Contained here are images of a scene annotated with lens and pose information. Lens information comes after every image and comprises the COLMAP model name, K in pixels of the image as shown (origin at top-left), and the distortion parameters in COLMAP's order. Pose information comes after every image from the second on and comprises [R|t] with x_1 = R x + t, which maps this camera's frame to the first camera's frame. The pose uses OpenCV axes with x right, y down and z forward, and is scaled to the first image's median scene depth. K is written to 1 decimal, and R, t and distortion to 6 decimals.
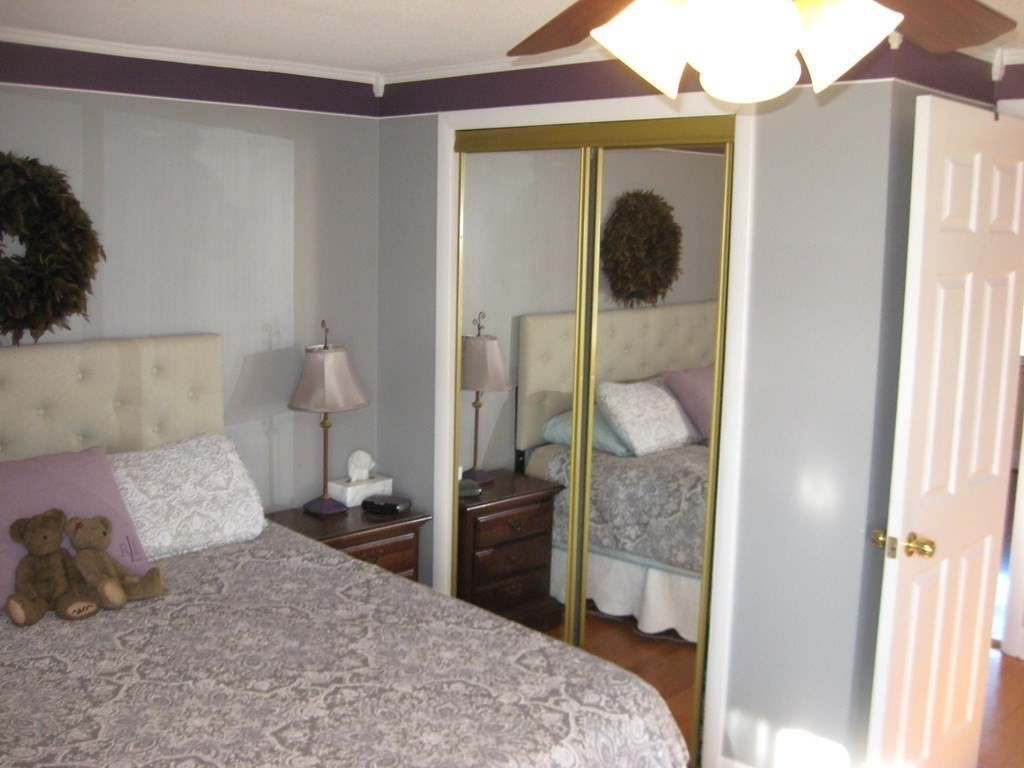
lens RADIAL K [[1047.6, 0, 510.7], [0, 1047.6, 386.3], [0, 0, 1]] dist [-0.112652, 0.000000]
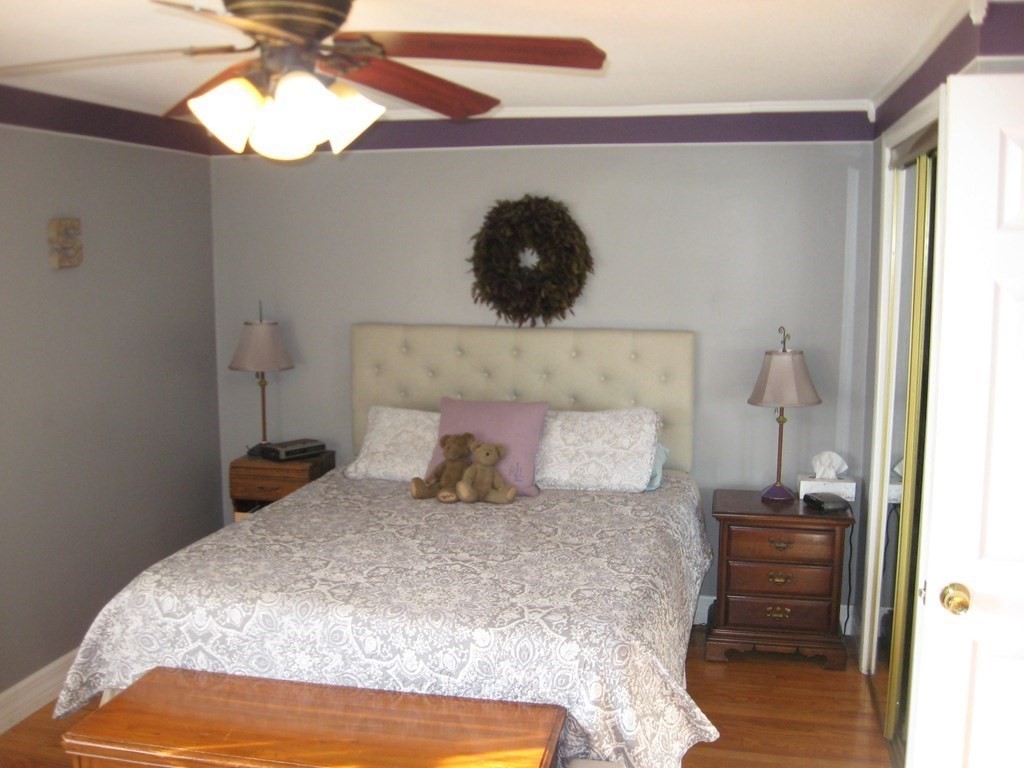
lens RADIAL K [[1047.6, 0, 508.6], [0, 1047.6, 381.9], [0, 0, 1]] dist [-0.112652, 0.000000]
pose [[0.539323, 0.087321, -0.837559, 0.939044], [-0.112288, 0.993184, 0.031241, -0.009148], [0.834579, 0.077199, 0.545453, 0.225659]]
